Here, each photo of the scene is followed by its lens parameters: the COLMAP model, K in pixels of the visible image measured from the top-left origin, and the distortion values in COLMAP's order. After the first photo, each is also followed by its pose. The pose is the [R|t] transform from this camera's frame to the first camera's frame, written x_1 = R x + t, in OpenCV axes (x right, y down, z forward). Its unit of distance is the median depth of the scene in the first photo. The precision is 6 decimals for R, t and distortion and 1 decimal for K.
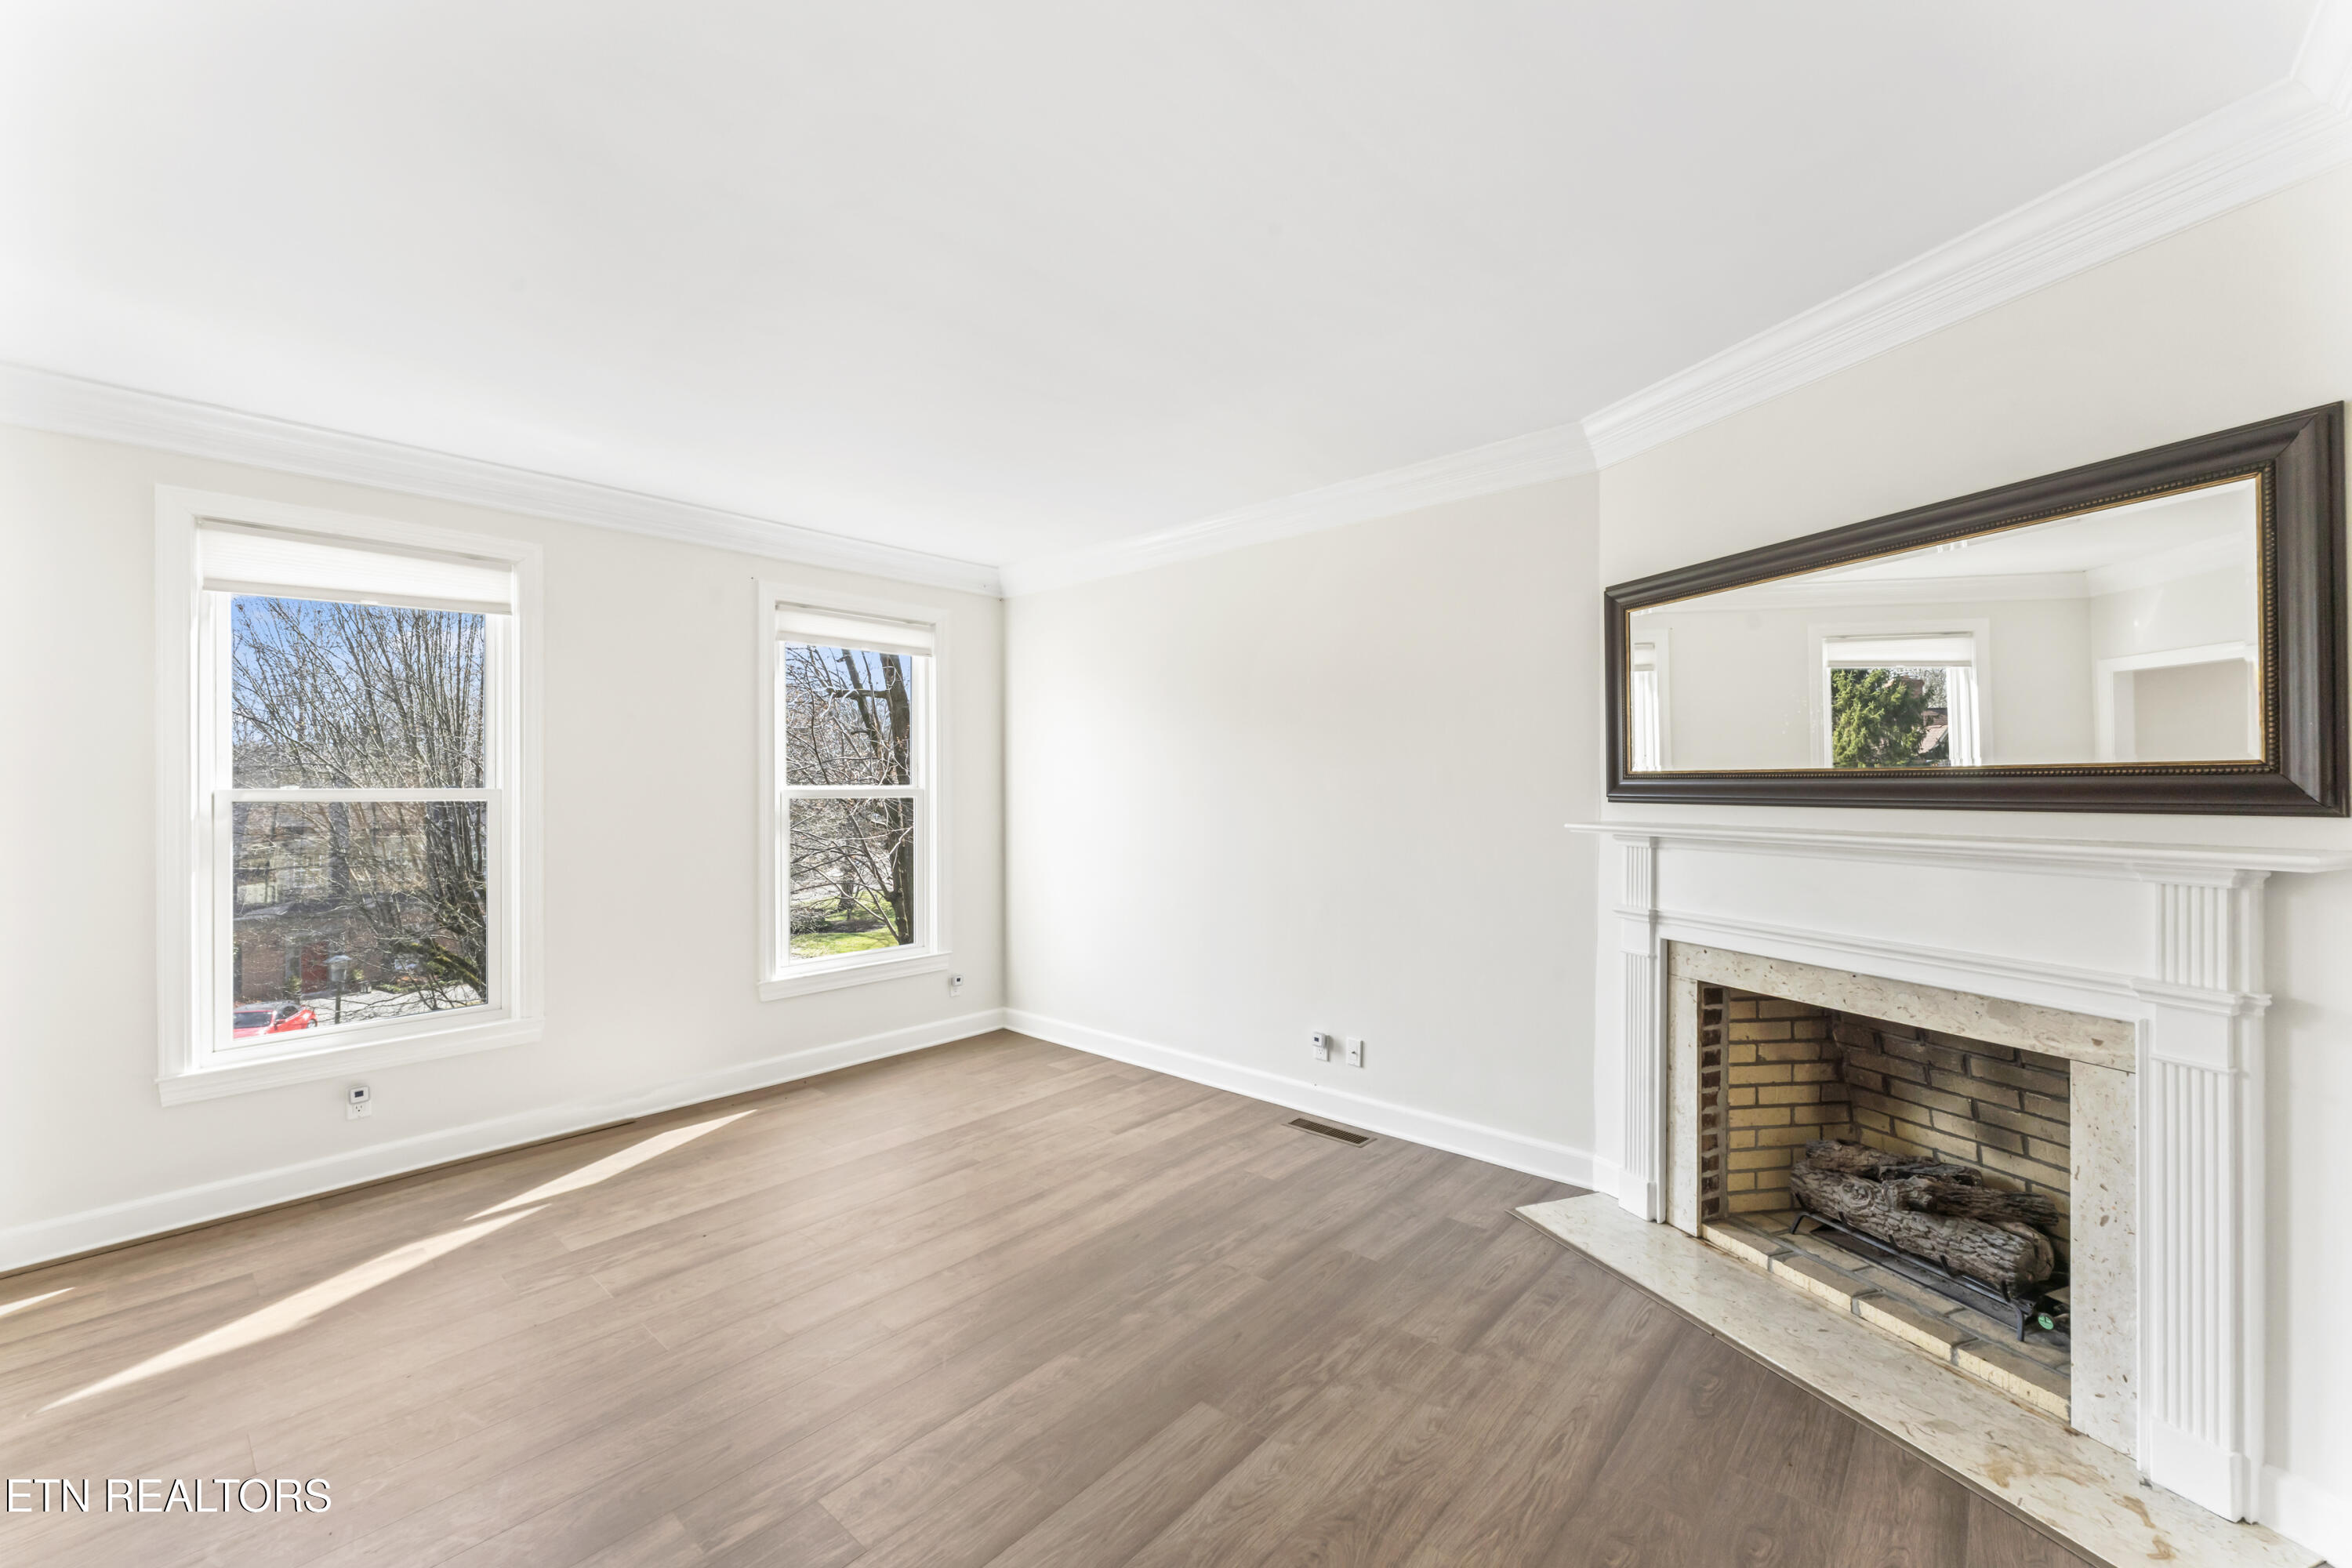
lens RADIAL K [[949.7, 0, 1167.4], [0, 949.7, 787.2], [0, 0, 1]] dist [-0.002016, -0.000531]
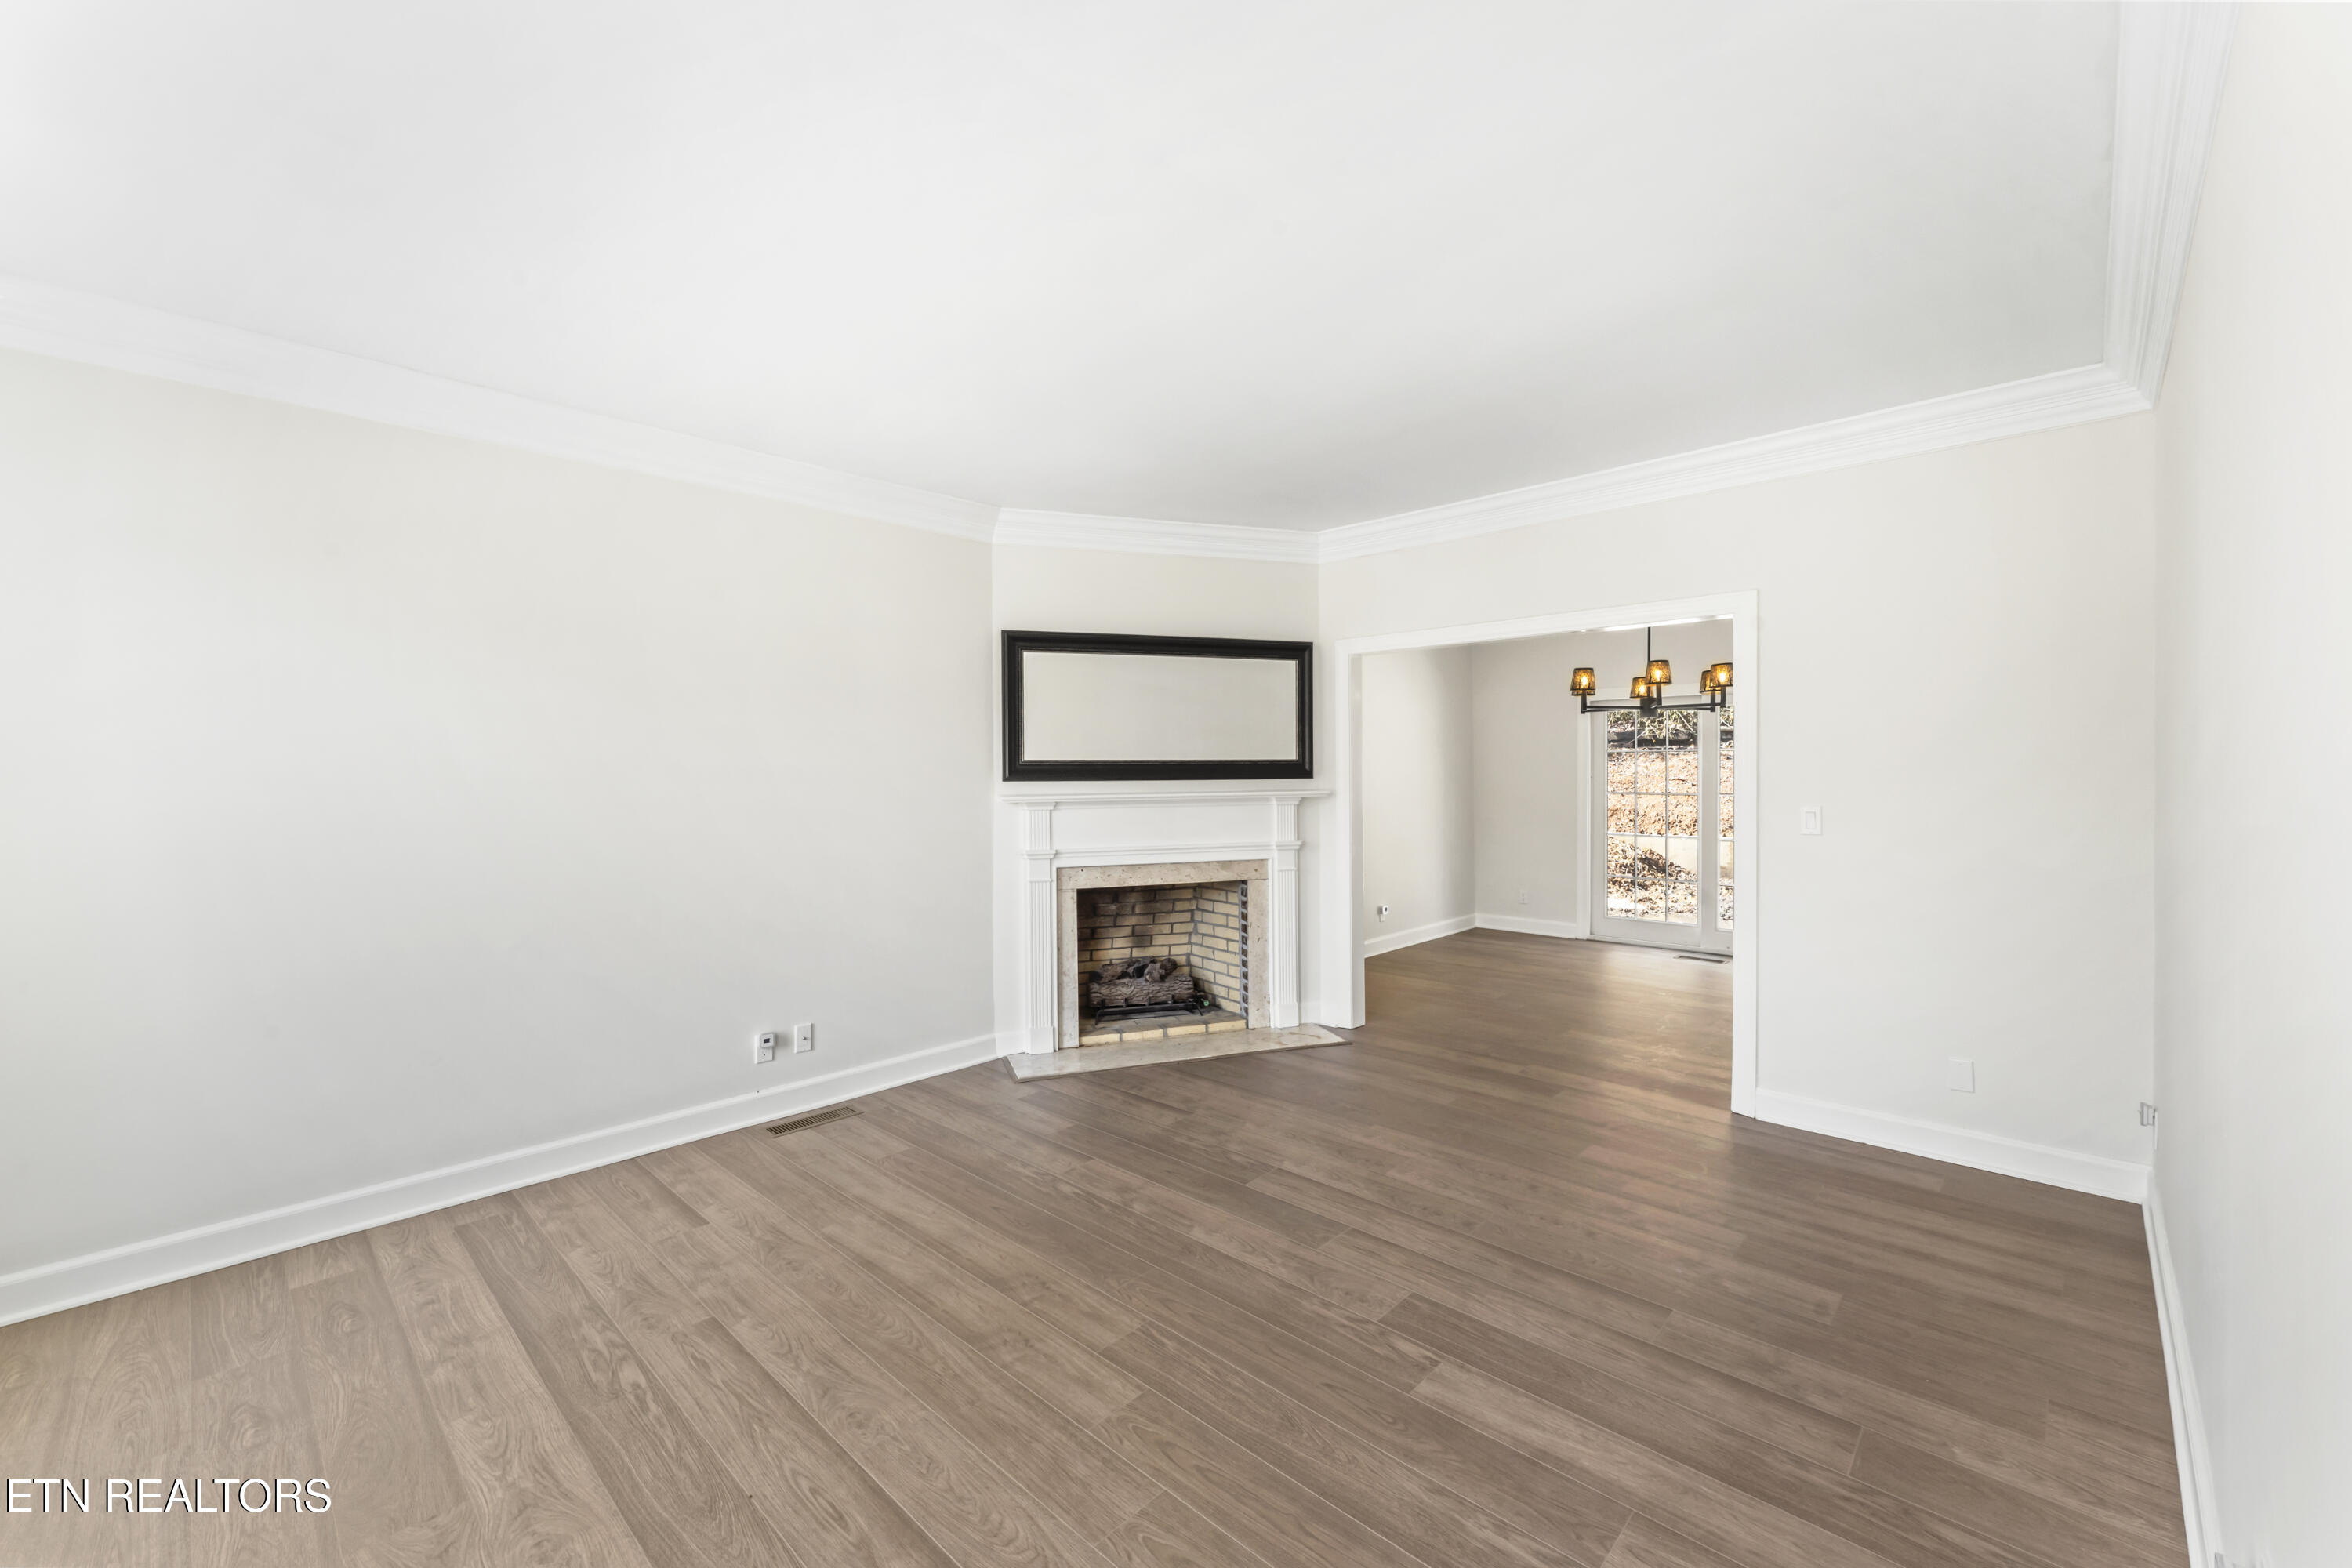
lens RADIAL K [[949.7, 0, 1168.1], [0, 949.7, 777.8], [0, 0, 1]] dist [-0.002016, -0.000531]
pose [[0.028740, -0.004816, 0.999575, -0.967593], [0.008444, 0.999954, 0.004575, 0.005852], [-0.999551, 0.008309, 0.028780, 0.722399]]
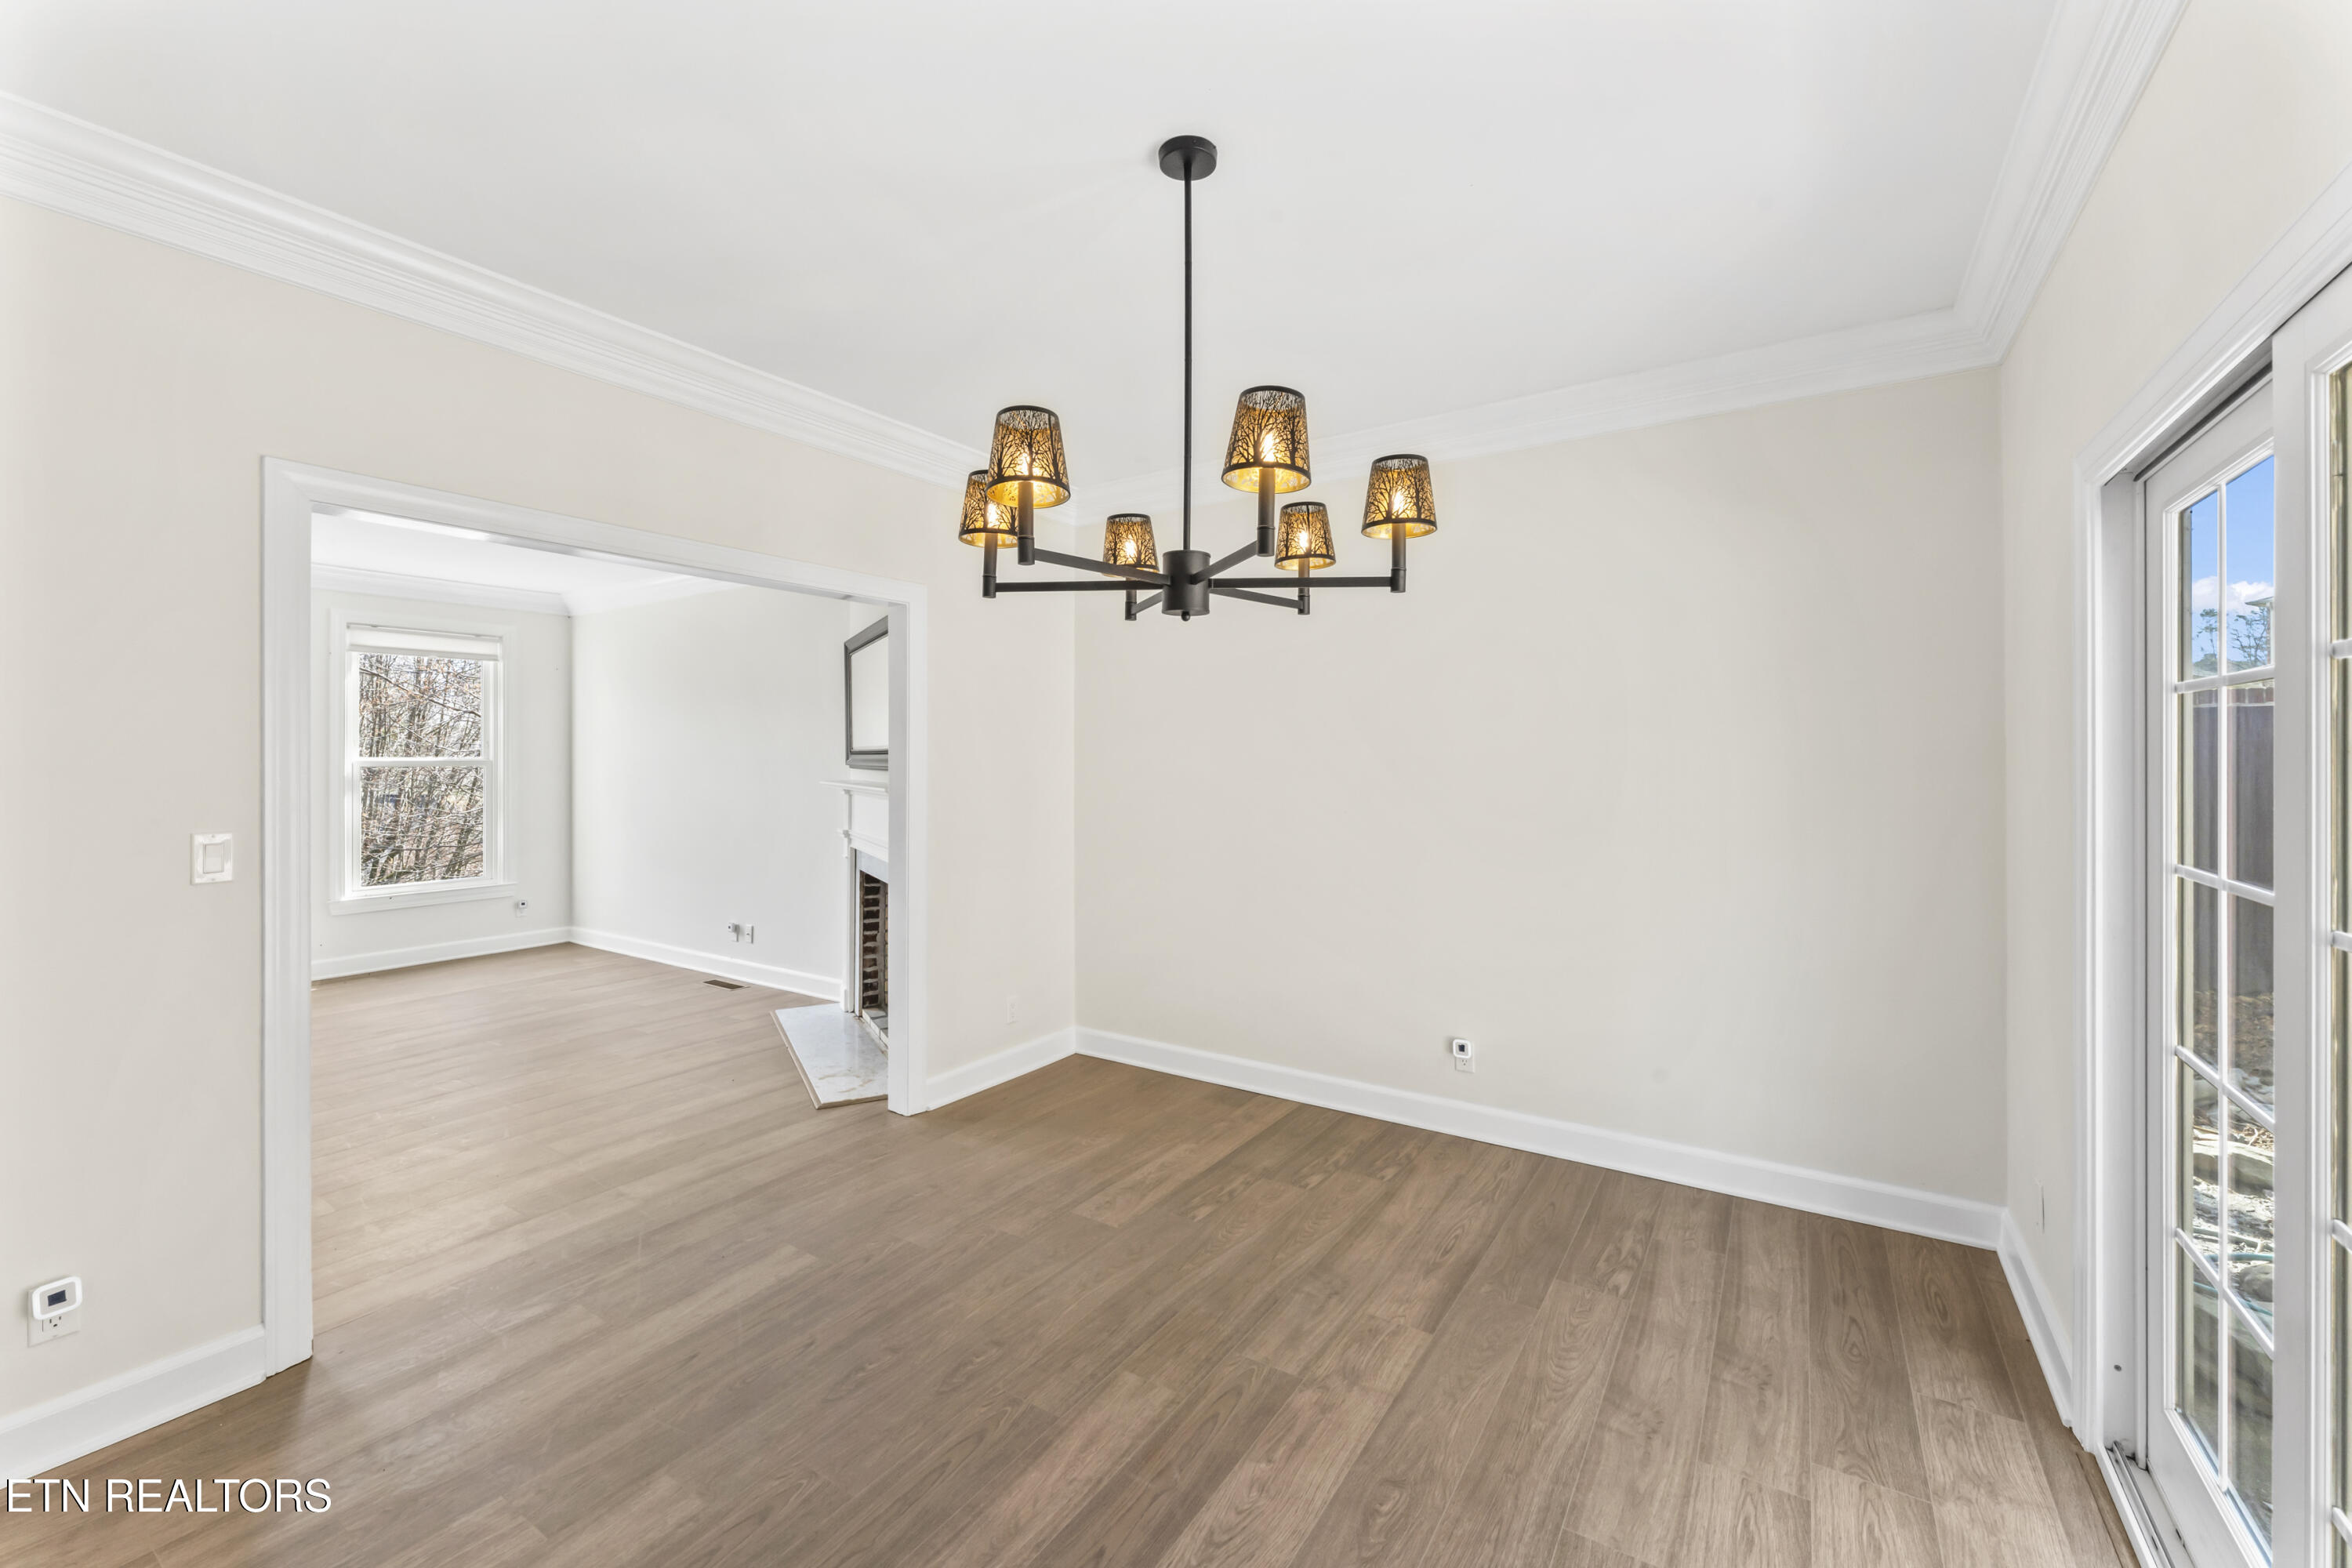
lens RADIAL K [[949.7, 0, 1190.8], [0, 949.7, 743.1], [0, 0, 1]] dist [-0.002016, -0.000531]
pose [[0.987391, 0.002977, 0.158271, 0.805345], [-0.000973, 0.999918, -0.012744, -0.008802], [-0.158296, 0.012429, 0.987313, -0.757812]]
